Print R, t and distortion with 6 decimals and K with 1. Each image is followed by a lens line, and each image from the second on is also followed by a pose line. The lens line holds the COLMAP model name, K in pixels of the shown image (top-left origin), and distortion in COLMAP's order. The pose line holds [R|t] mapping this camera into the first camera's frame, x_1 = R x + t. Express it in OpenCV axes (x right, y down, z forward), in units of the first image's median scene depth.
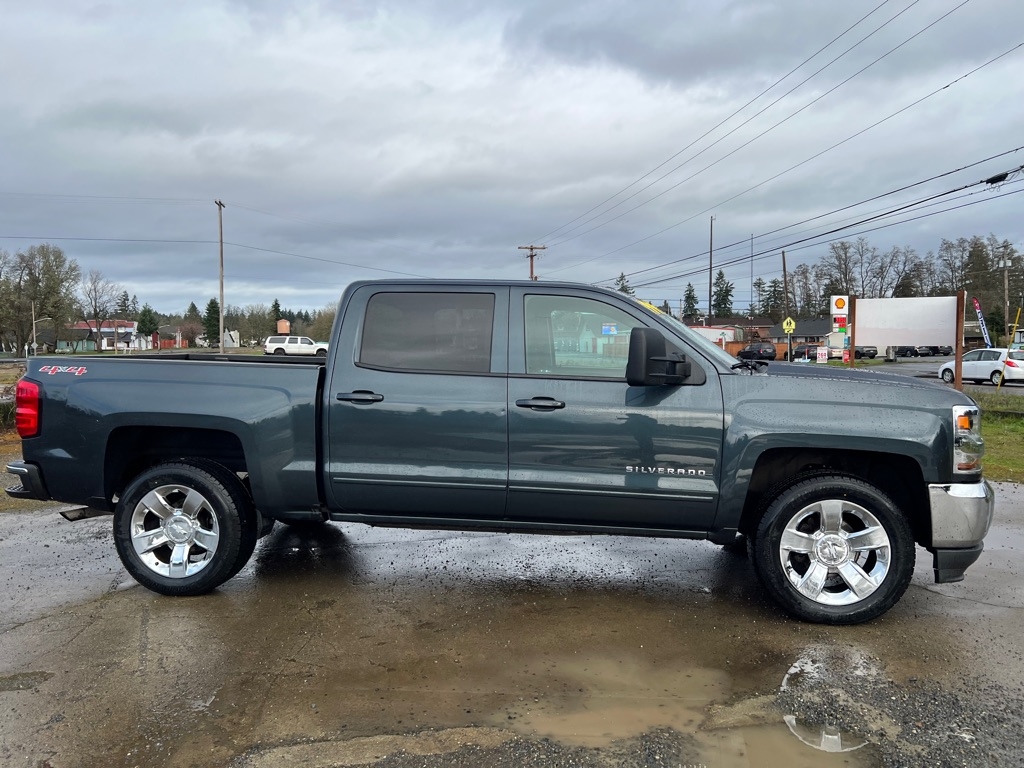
lens RADIAL K [[762.4, 0, 517.8], [0, 762.4, 384.5], [0, 0, 1]] dist [0.021958, -0.004877]
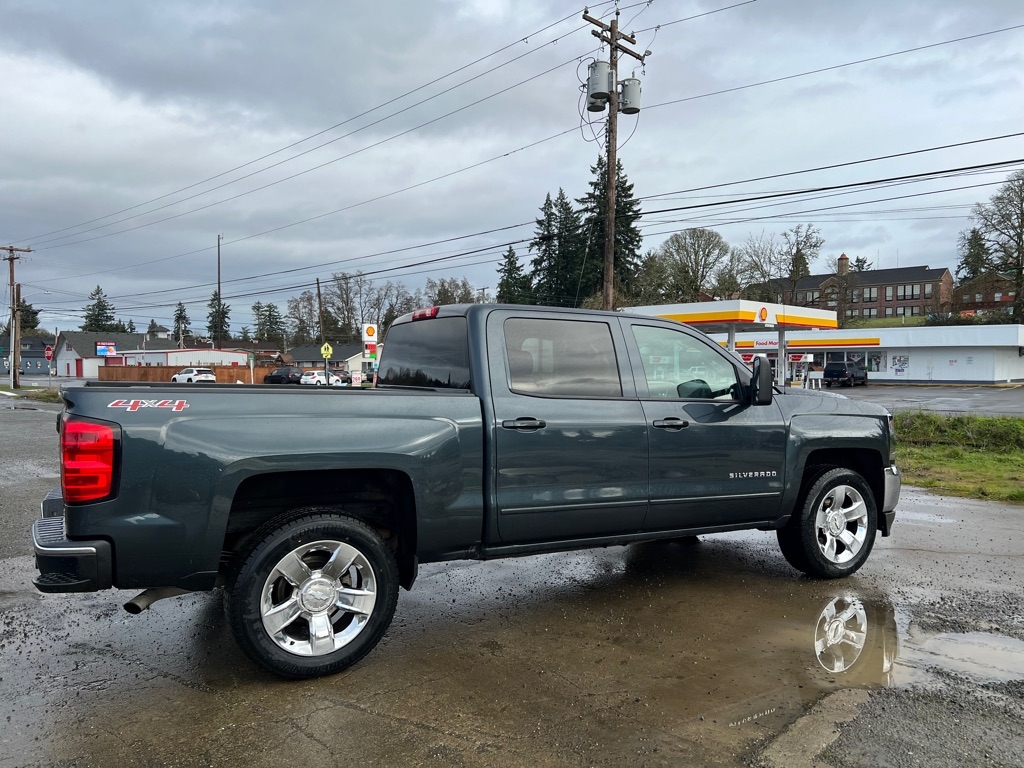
lens RADIAL K [[763.3, 0, 521.9], [0, 763.3, 398.3], [0, 0, 1]] dist [0.053876, -0.066586]
pose [[0.801820, -0.017659, 0.597304, -0.811068], [0.025829, 0.999653, -0.005118, -0.011705], [-0.597007, 0.019531, 0.801998, 0.225554]]
